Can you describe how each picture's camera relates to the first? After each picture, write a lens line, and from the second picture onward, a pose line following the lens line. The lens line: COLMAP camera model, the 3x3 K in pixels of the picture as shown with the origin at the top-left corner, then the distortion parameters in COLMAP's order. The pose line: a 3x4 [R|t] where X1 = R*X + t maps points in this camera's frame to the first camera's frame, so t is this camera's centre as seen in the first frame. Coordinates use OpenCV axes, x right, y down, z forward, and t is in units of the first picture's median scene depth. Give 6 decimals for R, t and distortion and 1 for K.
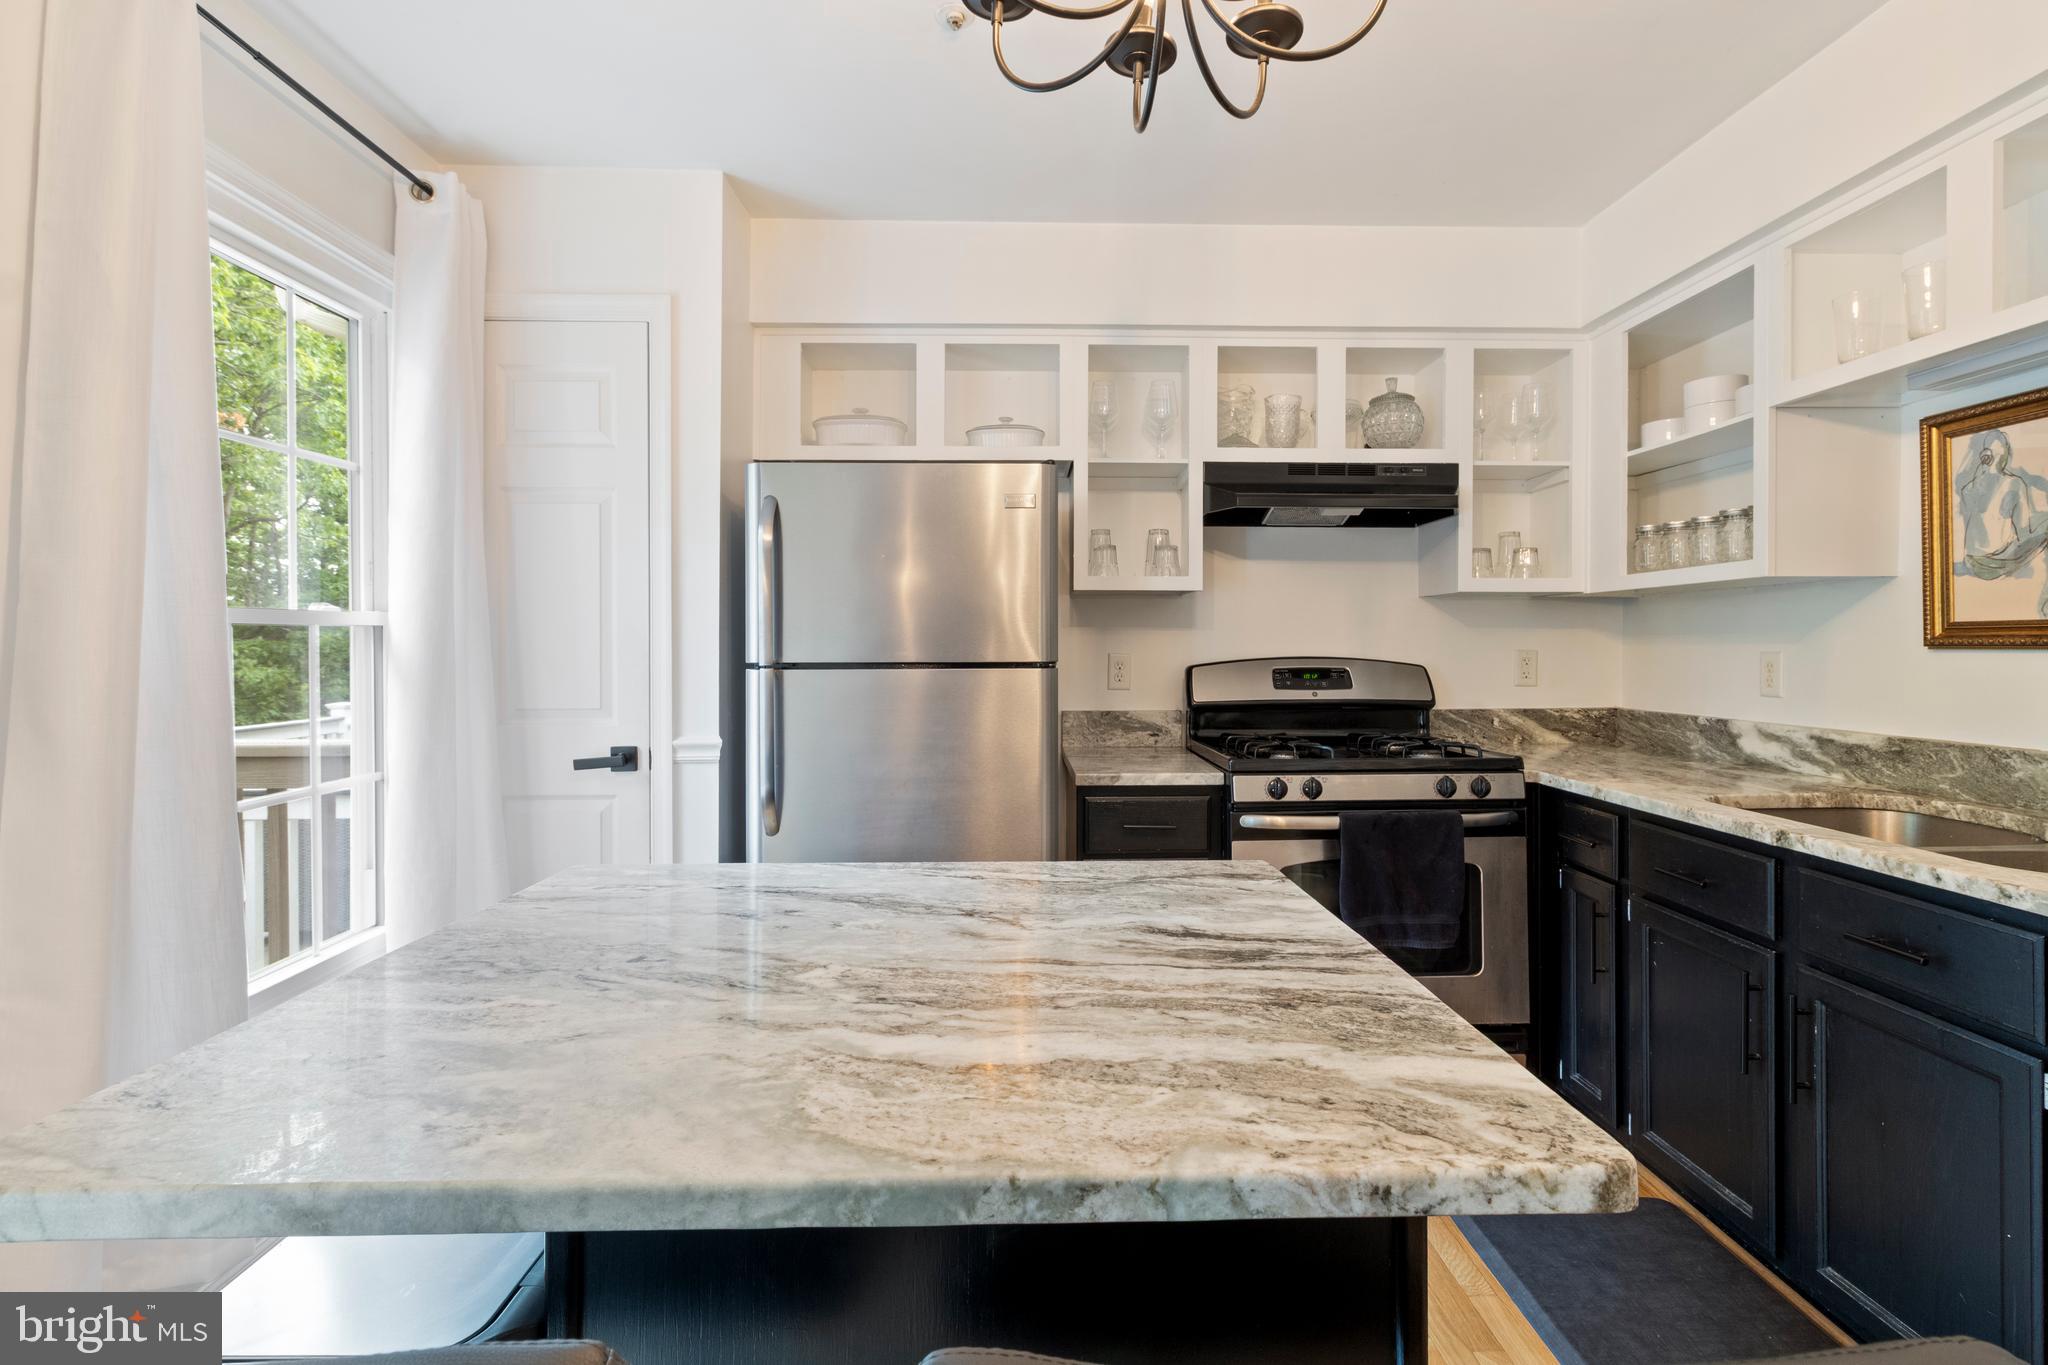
lens RADIAL K [[958.3, 0, 1035.7], [0, 958.3, 644.9], [0, 0, 1]] dist [0.003279, 0.001367]
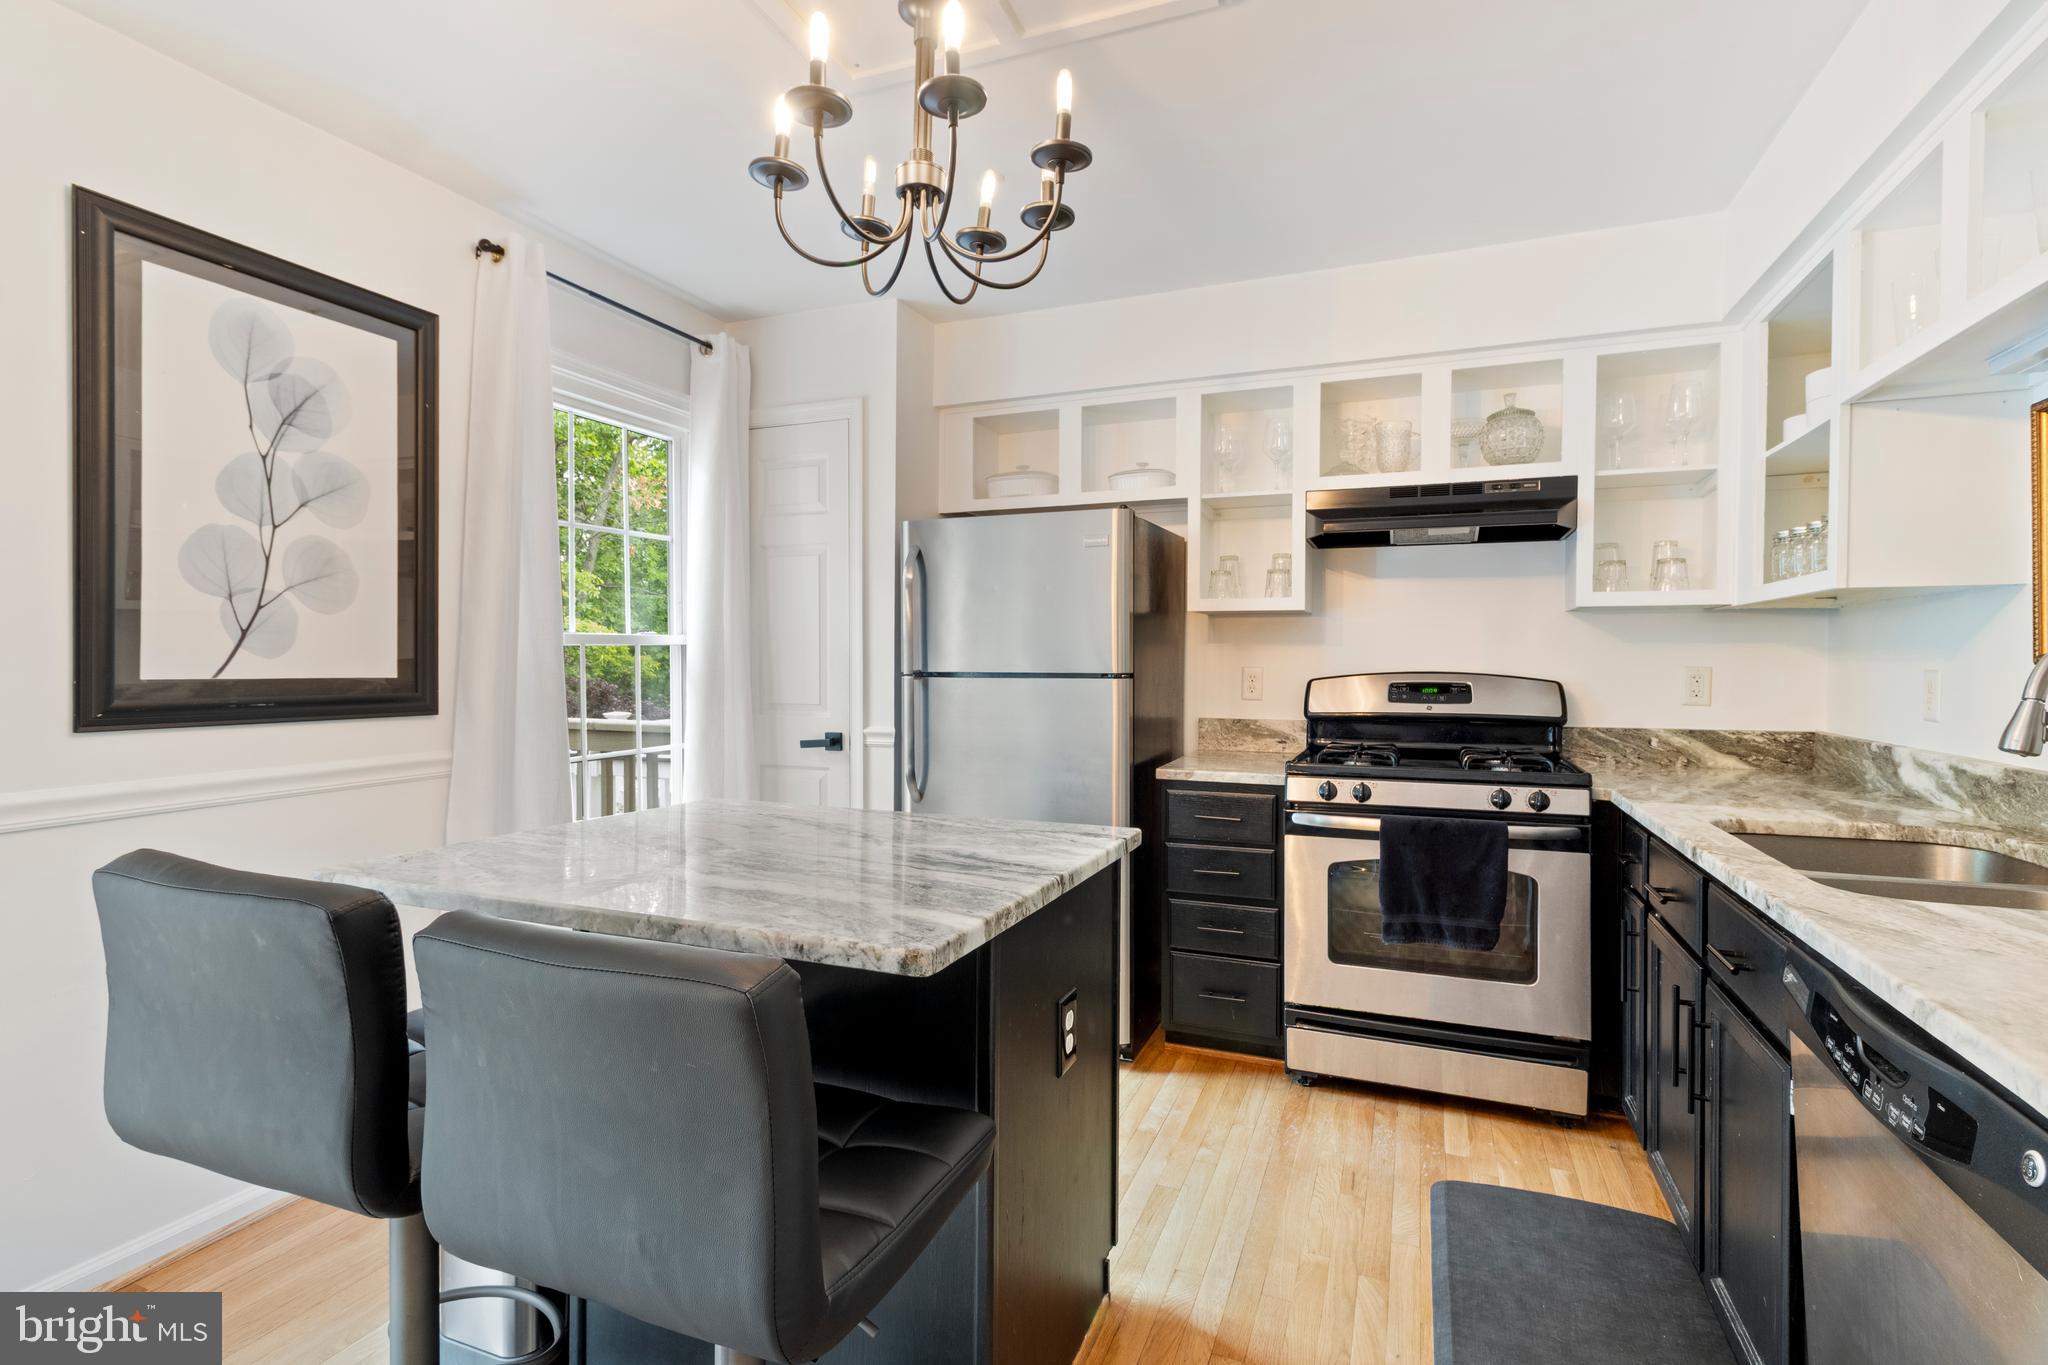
lens RADIAL K [[958.3, 0, 1042.6], [0, 958.3, 669.0], [0, 0, 1]] dist [0.003279, 0.001367]
pose [[0.919458, 0.007801, -0.393112, 0.371711], [-0.003352, 0.999922, 0.012004, -0.001741], [0.393175, -0.009719, 0.919412, -0.133276]]
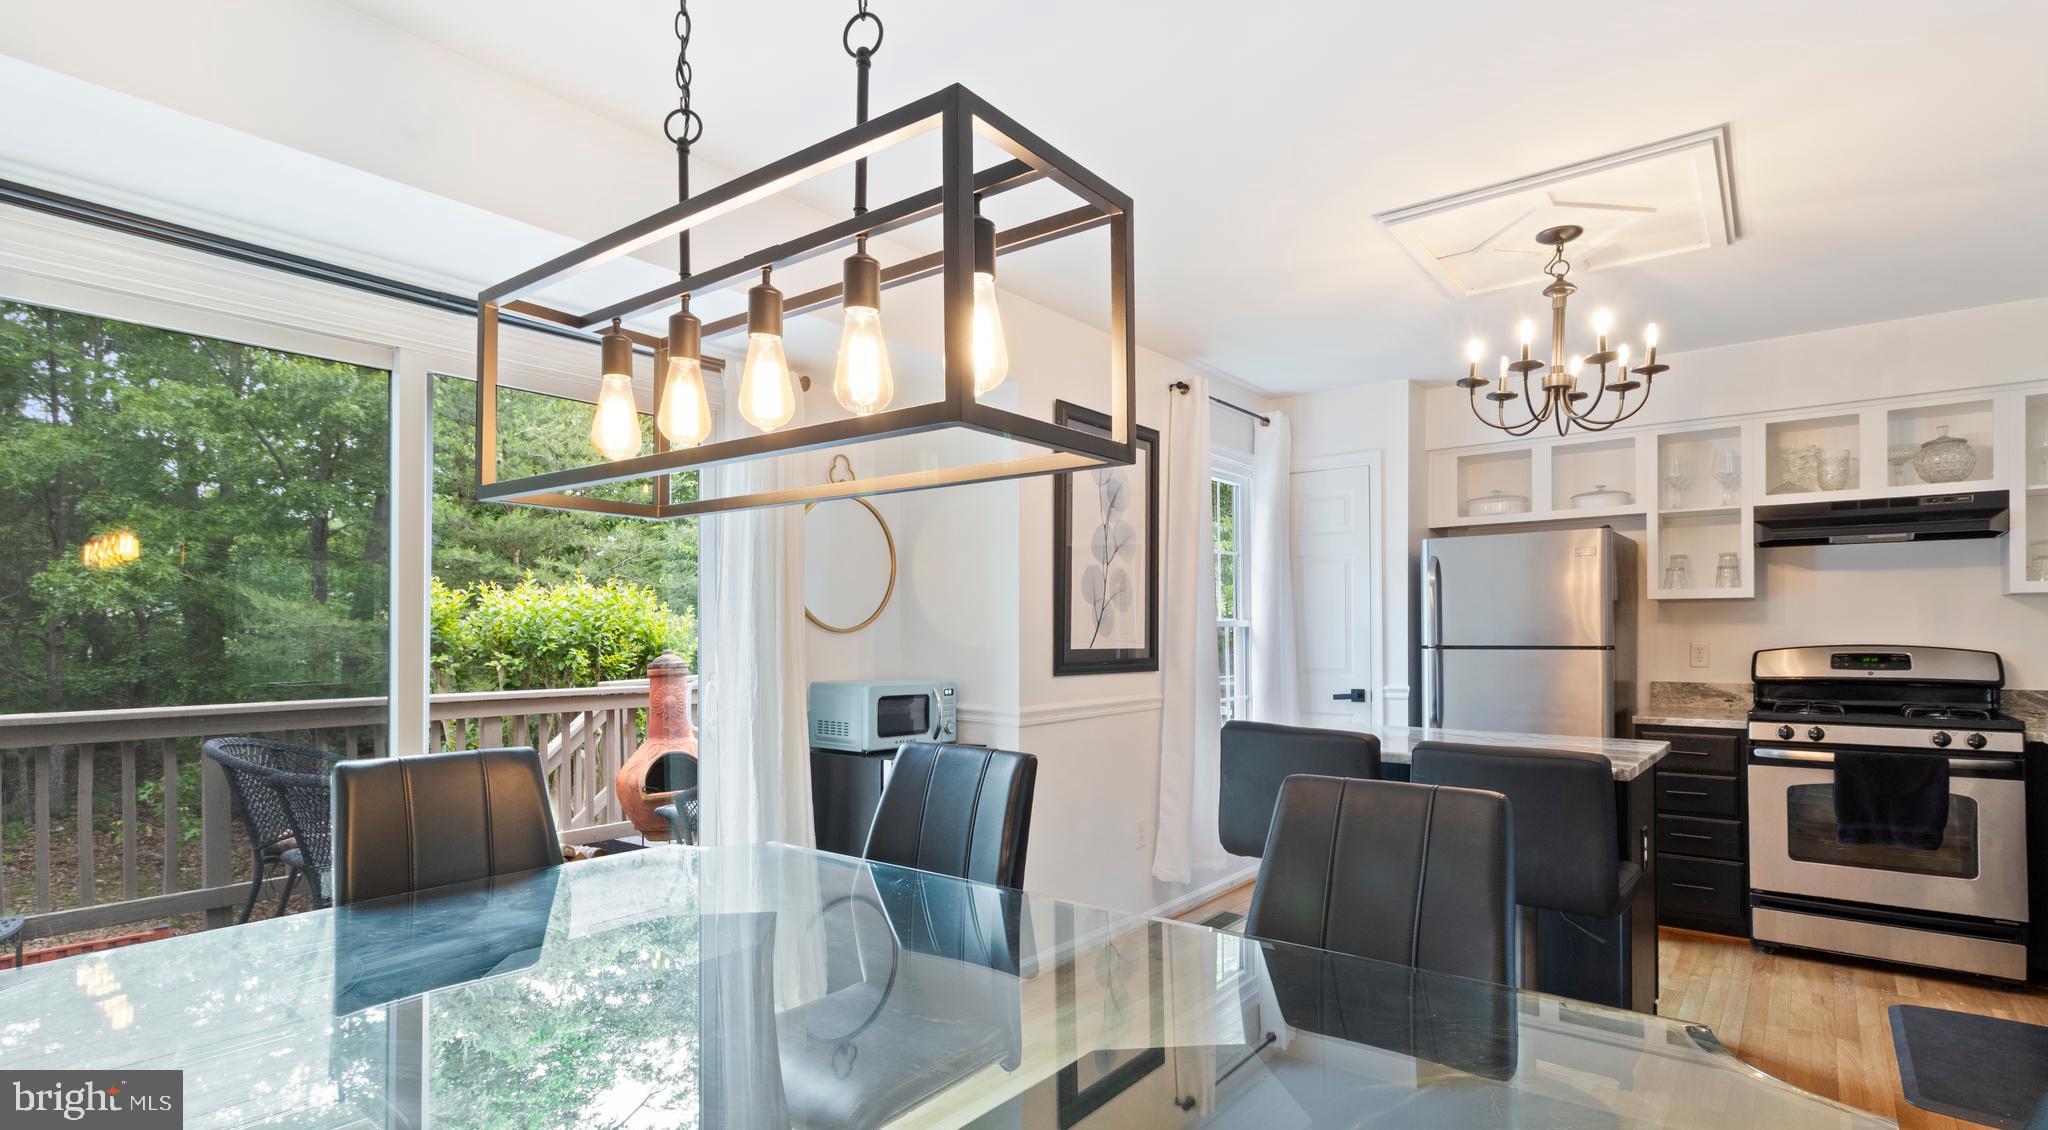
lens RADIAL K [[993.4, 0, 1038.9], [0, 993.4, 621.5], [0, 0, 1]] dist [0.001777, 0.000490]
pose [[0.770279, -0.008430, -0.637651, 0.335371], [0.001601, 0.999935, -0.011285, -0.006987], [0.637705, 0.007672, 0.770243, -0.906338]]
